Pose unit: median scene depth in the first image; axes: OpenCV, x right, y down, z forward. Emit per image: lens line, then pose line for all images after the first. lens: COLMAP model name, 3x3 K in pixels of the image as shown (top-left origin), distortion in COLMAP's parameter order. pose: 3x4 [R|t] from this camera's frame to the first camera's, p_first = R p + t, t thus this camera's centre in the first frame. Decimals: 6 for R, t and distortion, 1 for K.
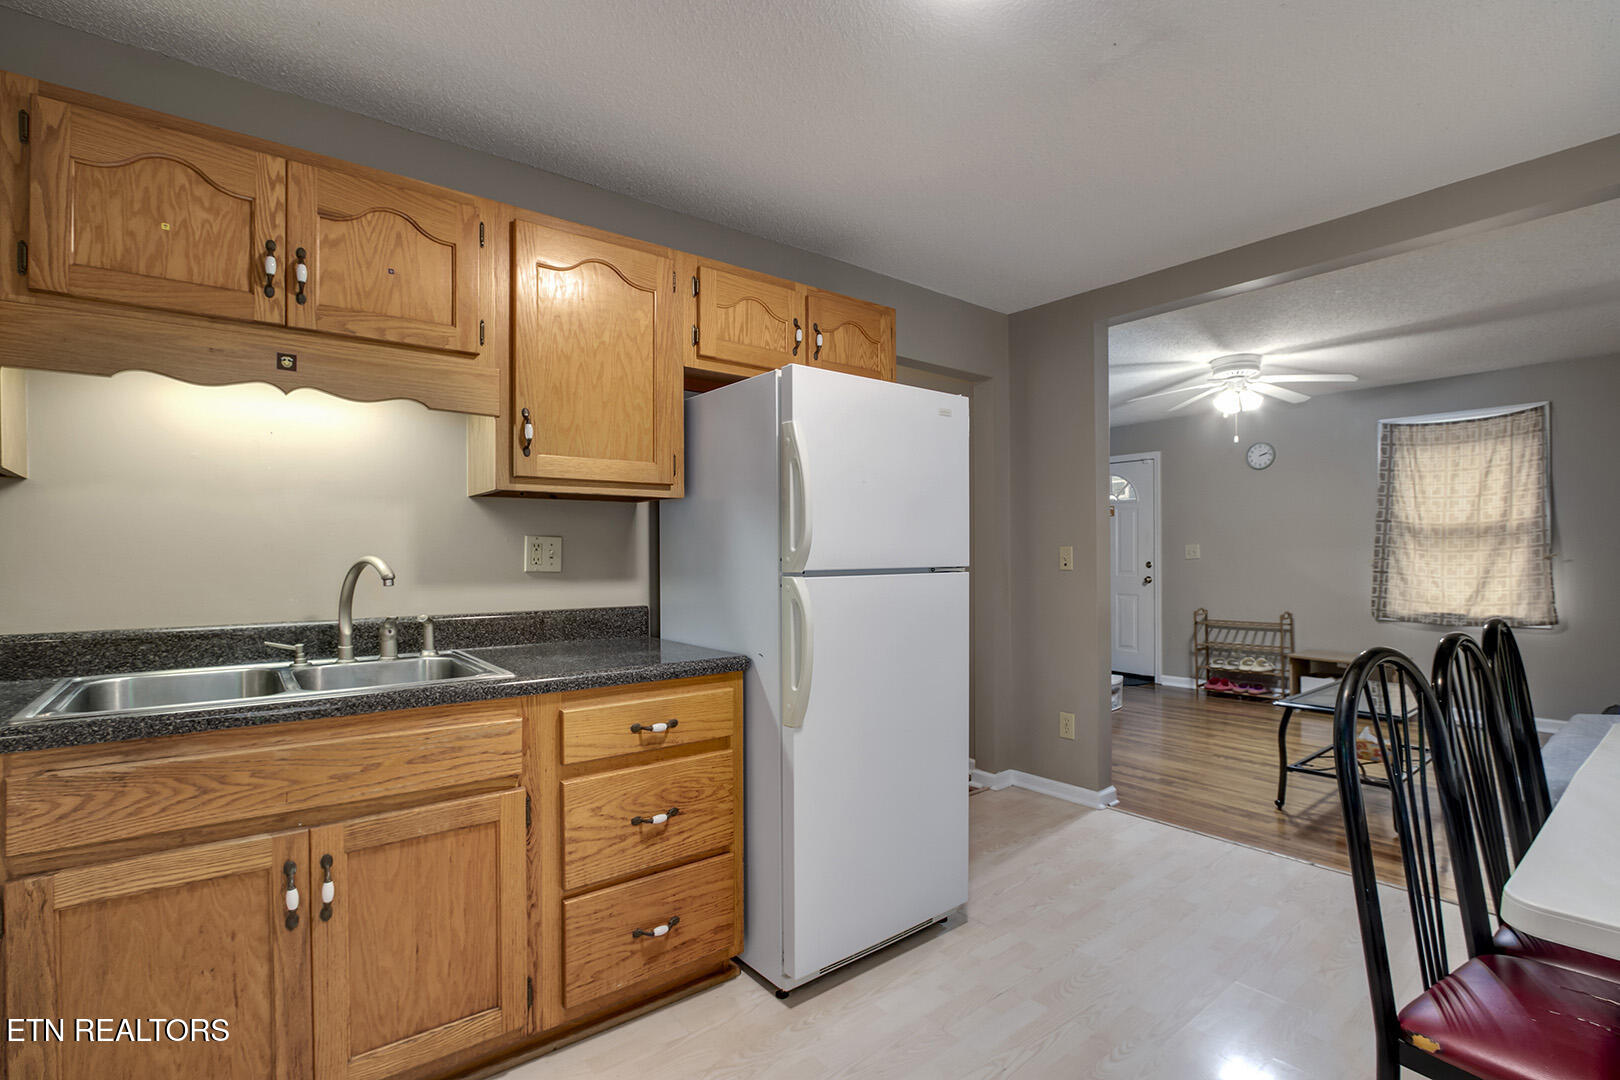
lens RADIAL K [[755.3, 0, 812.4], [0, 755.3, 555.9], [0, 0, 1]] dist [-0.023510, 0.002969]
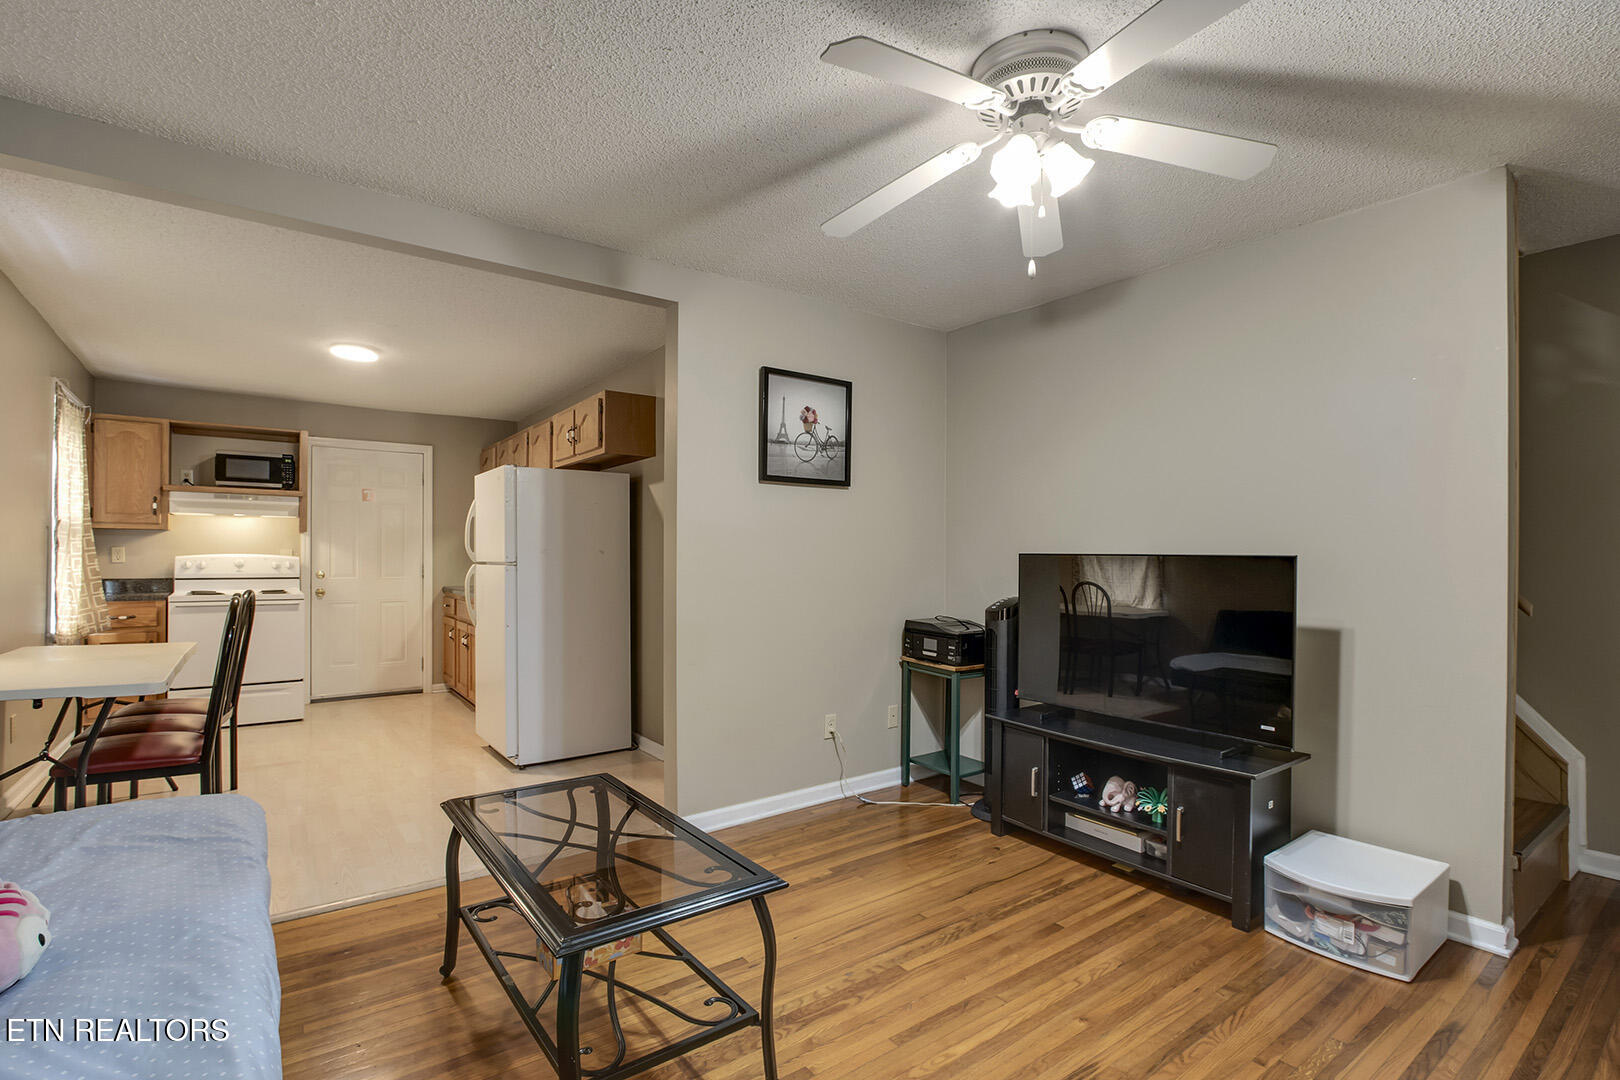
lens RADIAL K [[755.3, 0, 812.4], [0, 755.3, 555.9], [0, 0, 1]] dist [-0.023510, 0.002969]
pose [[-0.039833, 0.004170, -0.999198, 2.805260], [-0.004528, 0.999980, 0.004354, -0.016889], [0.999196, 0.004698, -0.039813, 2.615273]]
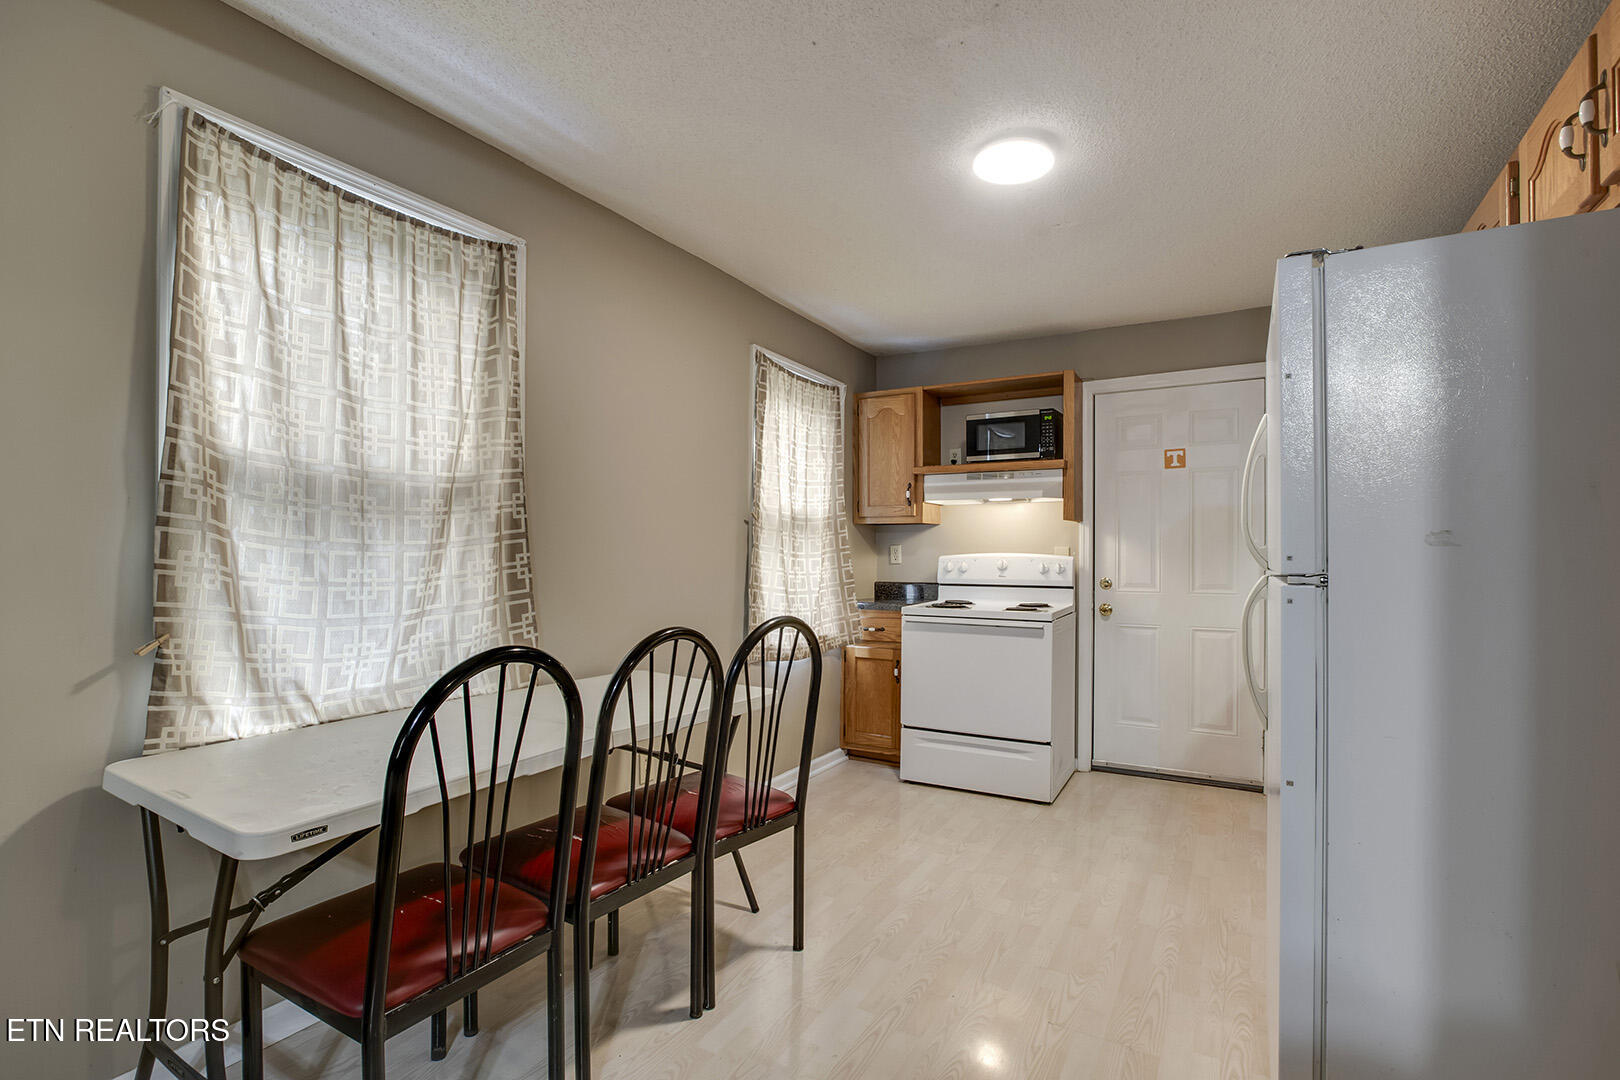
lens RADIAL K [[755.3, 0, 812.4], [0, 755.3, 555.9], [0, 0, 1]] dist [-0.023510, 0.002969]
pose [[-0.930977, 0.005482, -0.365036, 1.047734], [0.003602, 0.999977, 0.005829, -0.006067], [0.365059, 0.004112, -0.930975, 2.022832]]
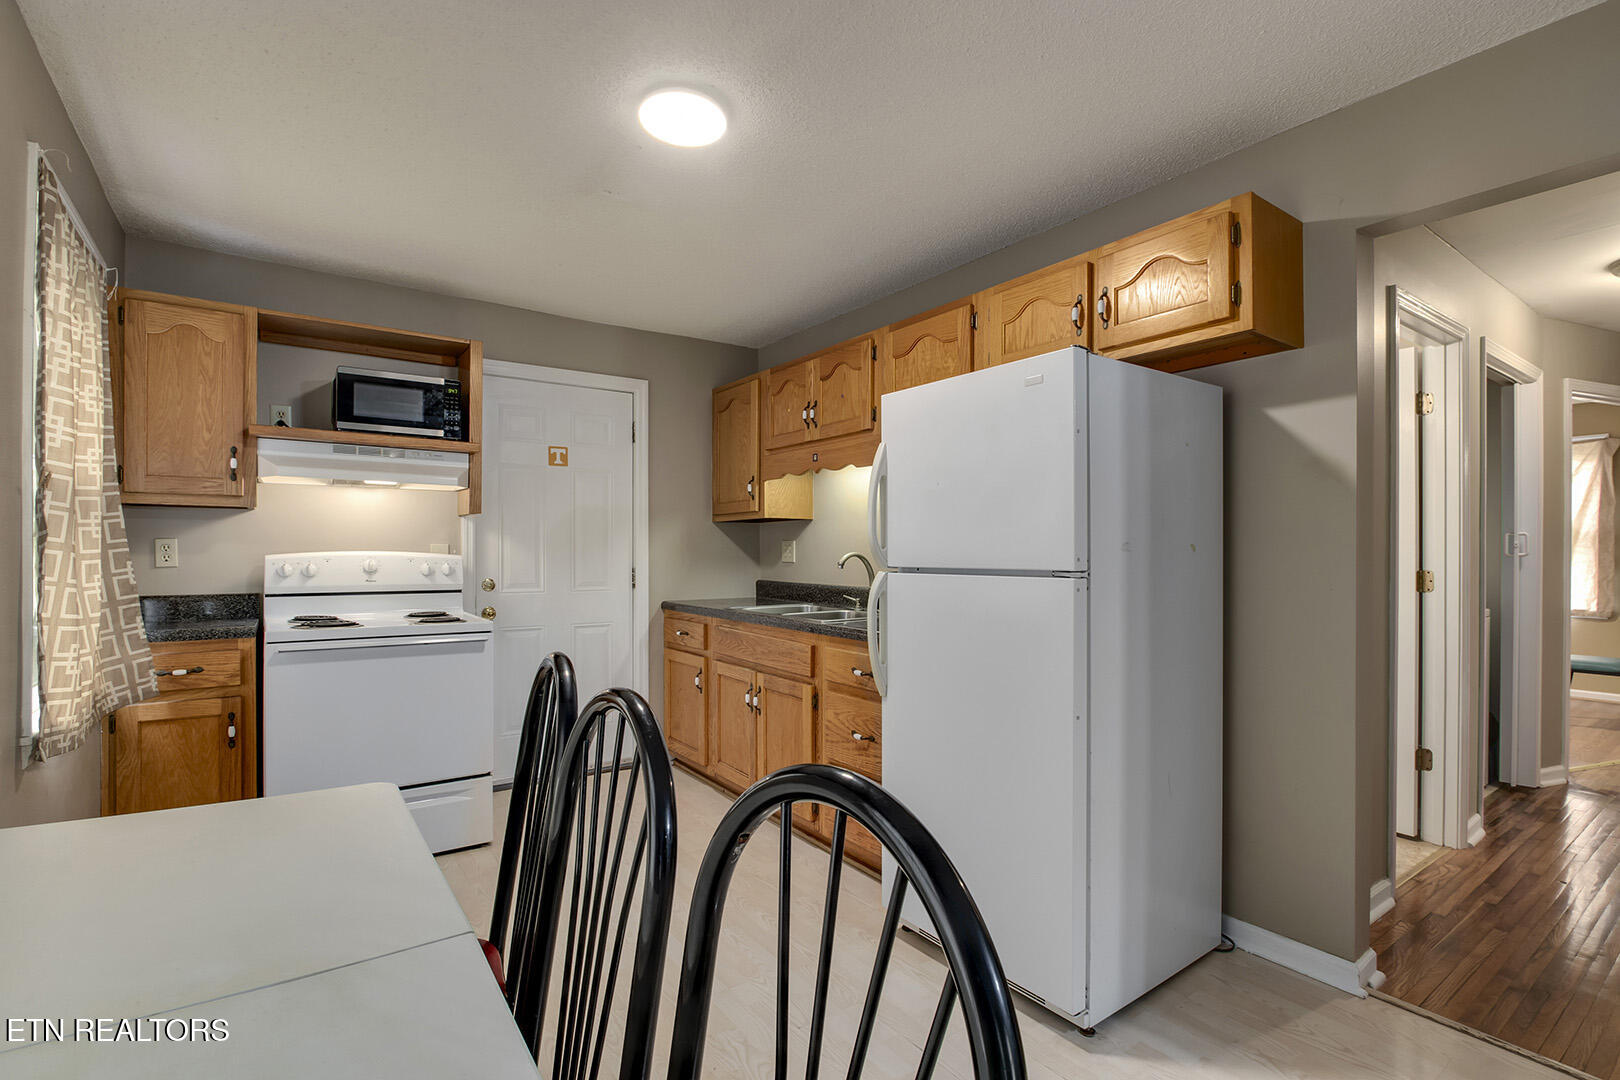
lens RADIAL K [[755.3, 0, 812.4], [0, 755.3, 555.9], [0, 0, 1]] dist [-0.023510, 0.002969]
pose [[-0.059576, 0.010990, -0.998163, 1.426988], [-0.003785, 0.999930, 0.011236, -0.012945], [0.998217, 0.004448, -0.059531, 1.157693]]
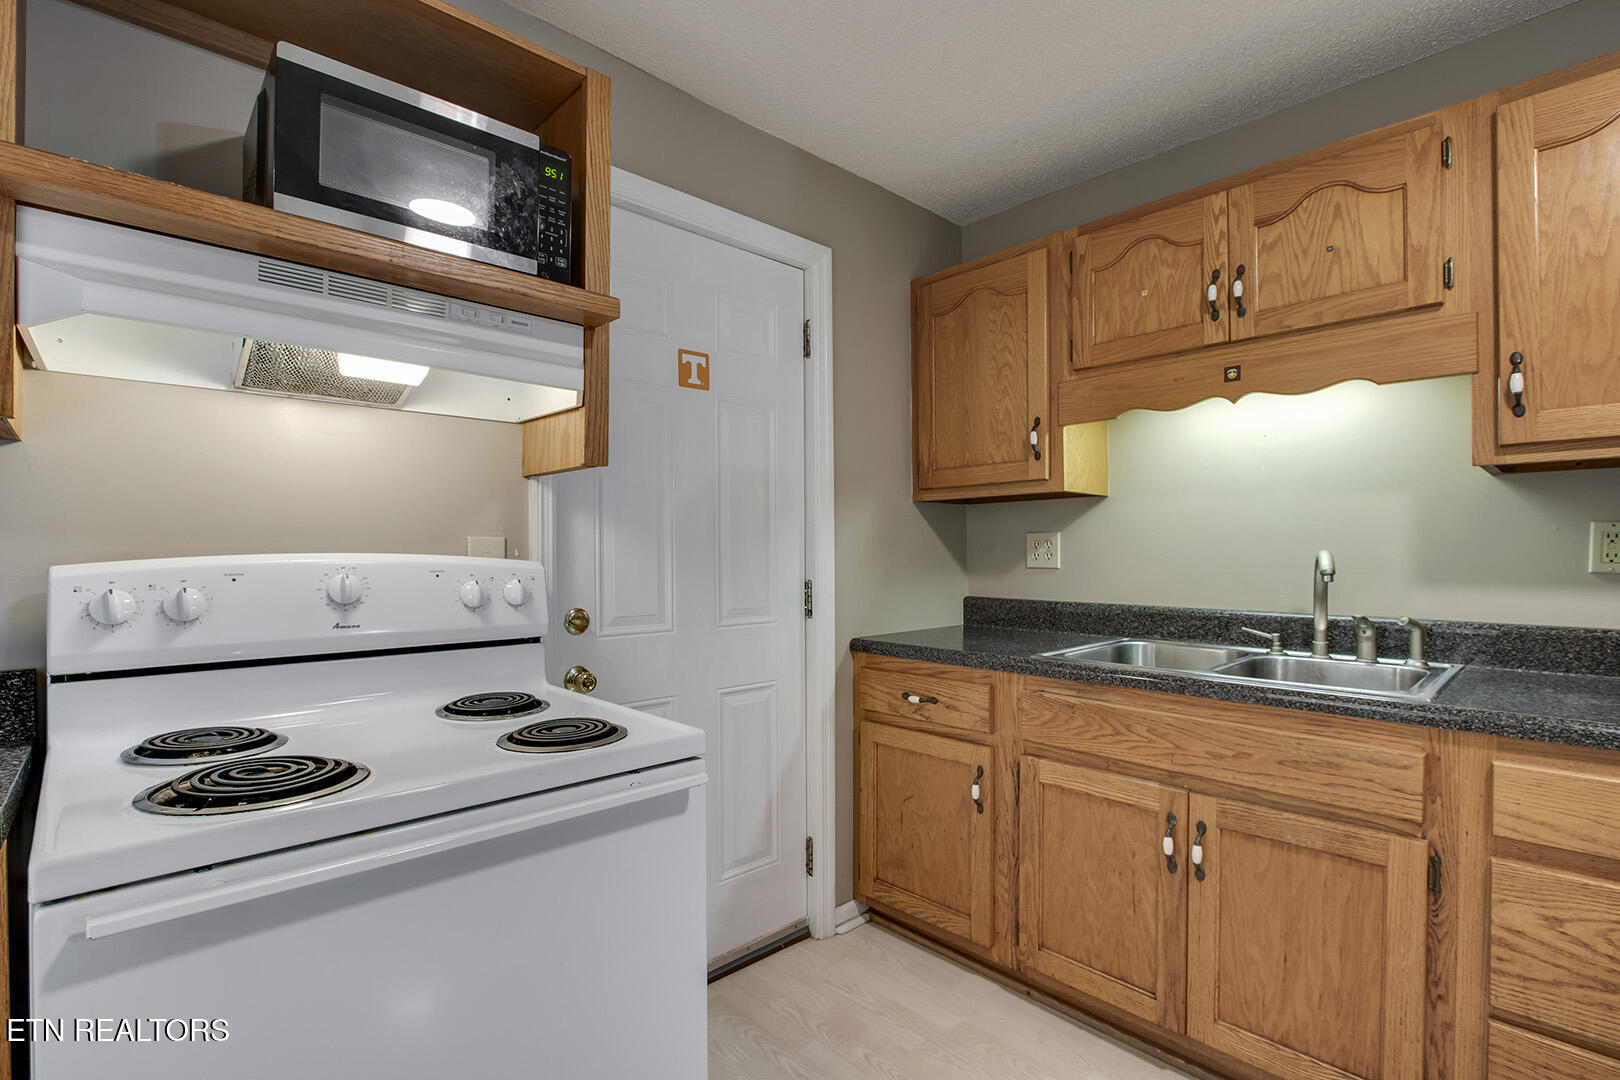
lens RADIAL K [[755.3, 0, 812.4], [0, 755.3, 555.9], [0, 0, 1]] dist [-0.023510, 0.002969]
pose [[0.087261, 0.010612, -0.996129, 0.356552], [0.000493, 0.999943, 0.010696, -0.003607], [0.996185, -0.001425, 0.087251, 0.296964]]
